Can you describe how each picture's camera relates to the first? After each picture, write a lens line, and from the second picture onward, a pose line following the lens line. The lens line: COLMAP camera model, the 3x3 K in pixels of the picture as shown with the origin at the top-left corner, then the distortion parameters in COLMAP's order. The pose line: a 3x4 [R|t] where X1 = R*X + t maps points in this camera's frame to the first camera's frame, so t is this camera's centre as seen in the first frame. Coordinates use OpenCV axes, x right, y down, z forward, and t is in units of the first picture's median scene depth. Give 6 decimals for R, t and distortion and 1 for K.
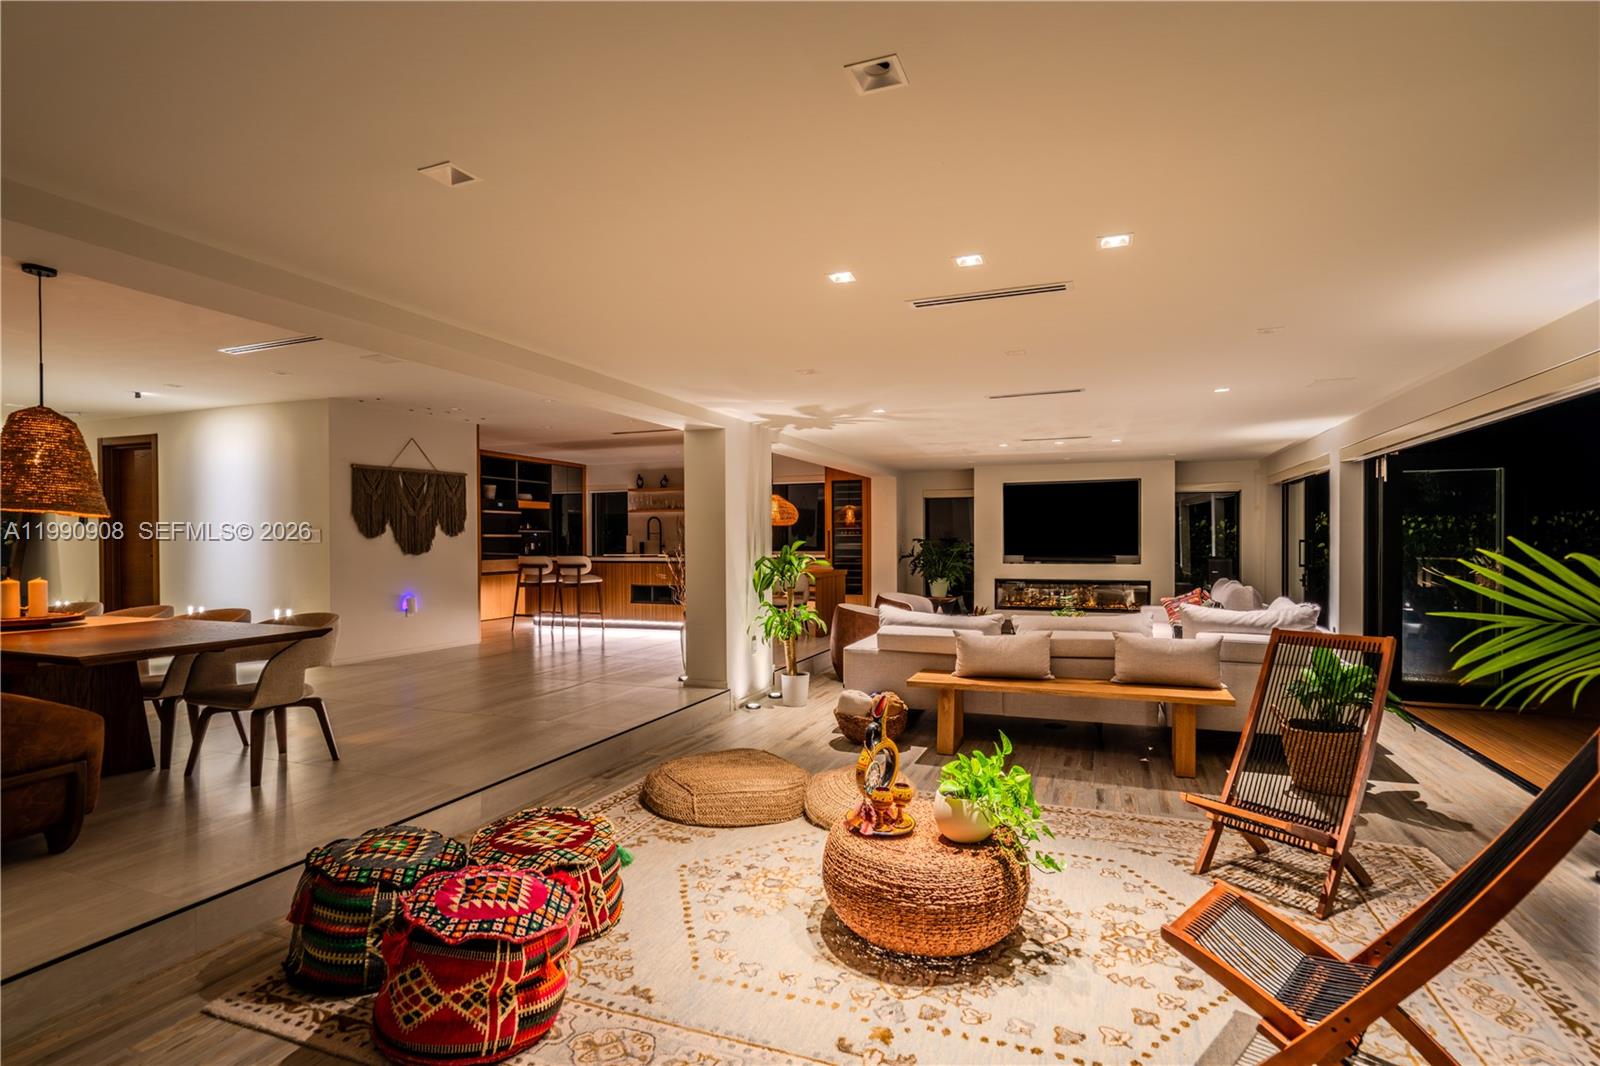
lens RADIAL K [[773.0, 0, 800.0], [0, 773.0, 533.0], [0, 0, 1]] dist [0.001514, 0.000833]
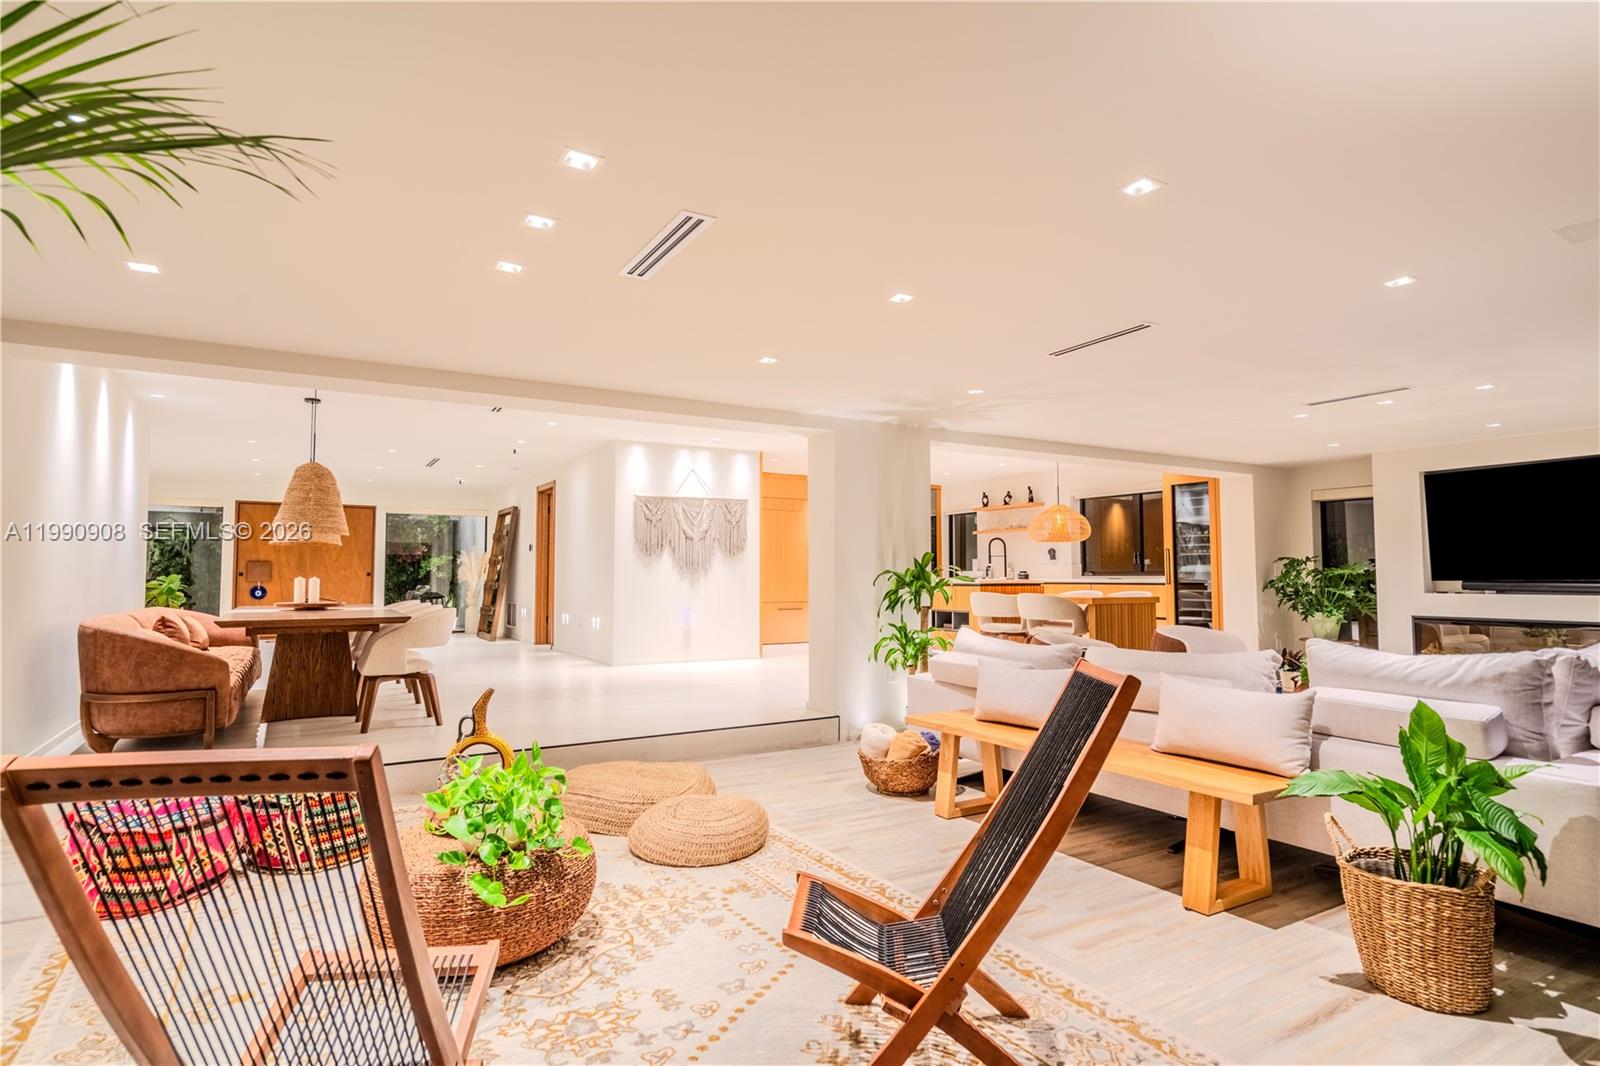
lens RADIAL K [[828.4, 0, 800.0], [0, 828.4, 533.0], [0, 0, 1]] dist [0.003042, 0.000192]
pose [[0.793457, -0.028545, -0.607956, 0.436010], [0.004665, 0.999155, -0.040824, 0.023749], [0.608608, 0.029556, 0.792920, 0.172928]]
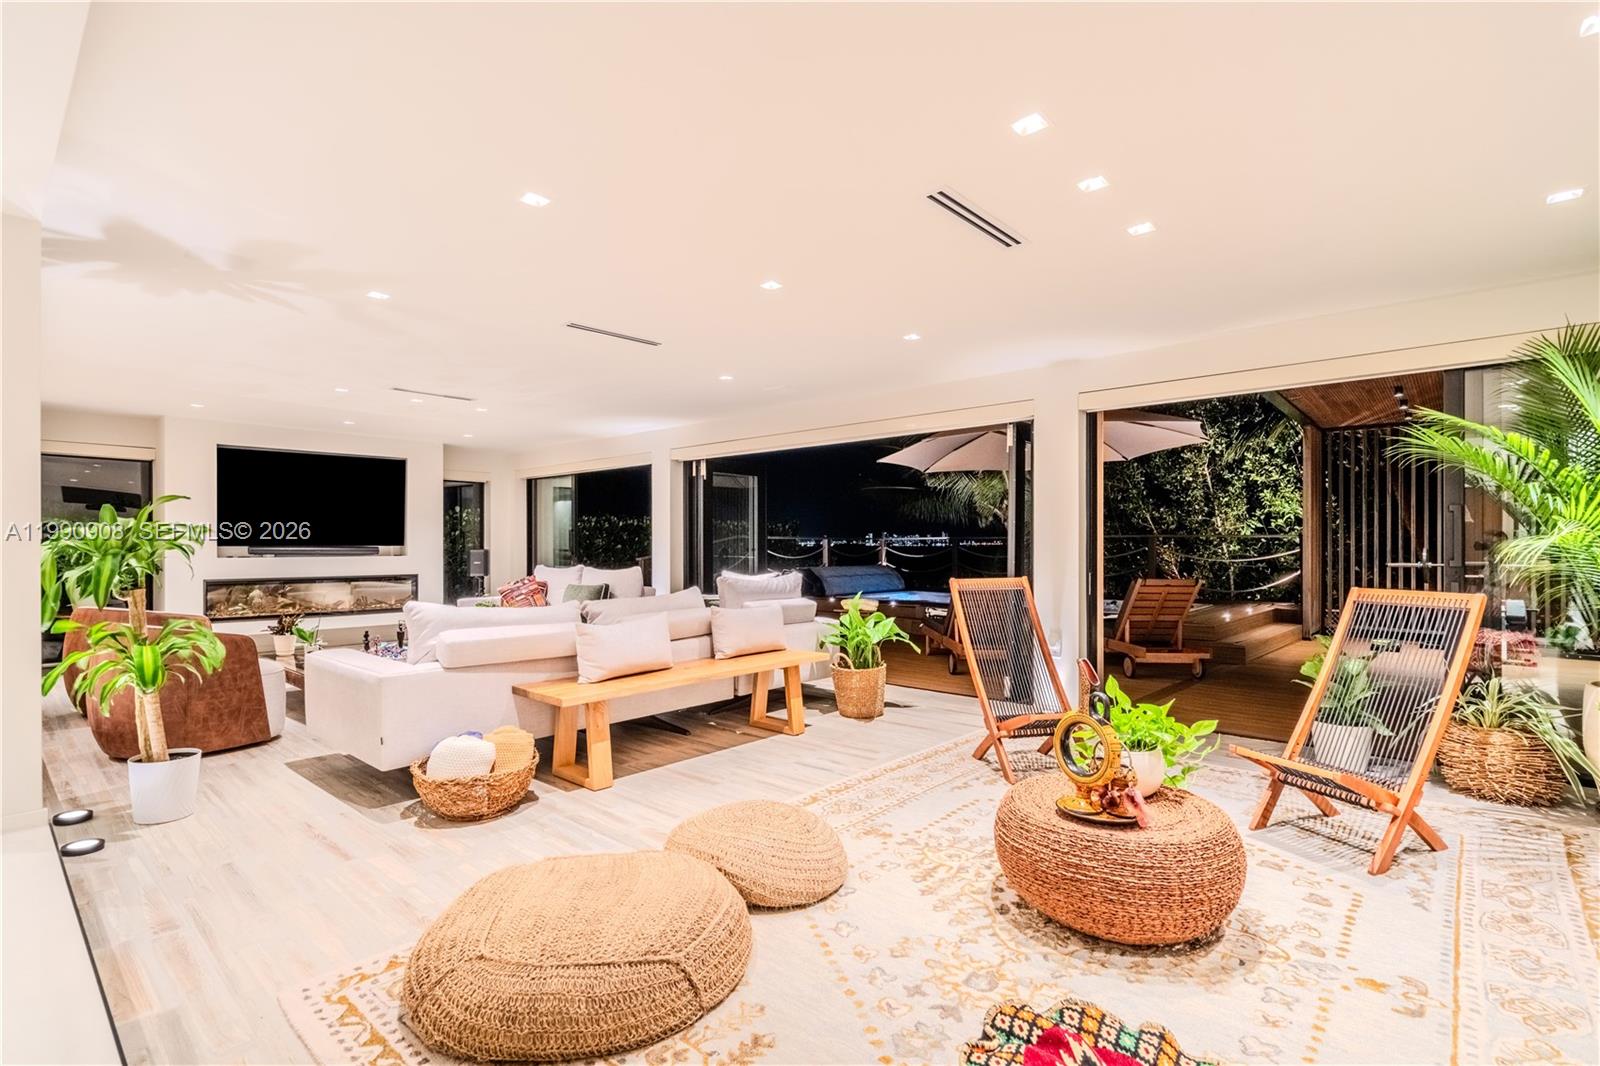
lens RADIAL K [[752.9, 0, 797.4], [0, 752.9, 553.0], [0, 0, 1]] dist [-0.000575, 0.000532]
pose [[0.351976, -0.005689, 0.935992, -0.314530], [-0.010265, 0.999898, 0.009938, 0.035967], [-0.935953, -0.013106, 0.351882, 0.418991]]
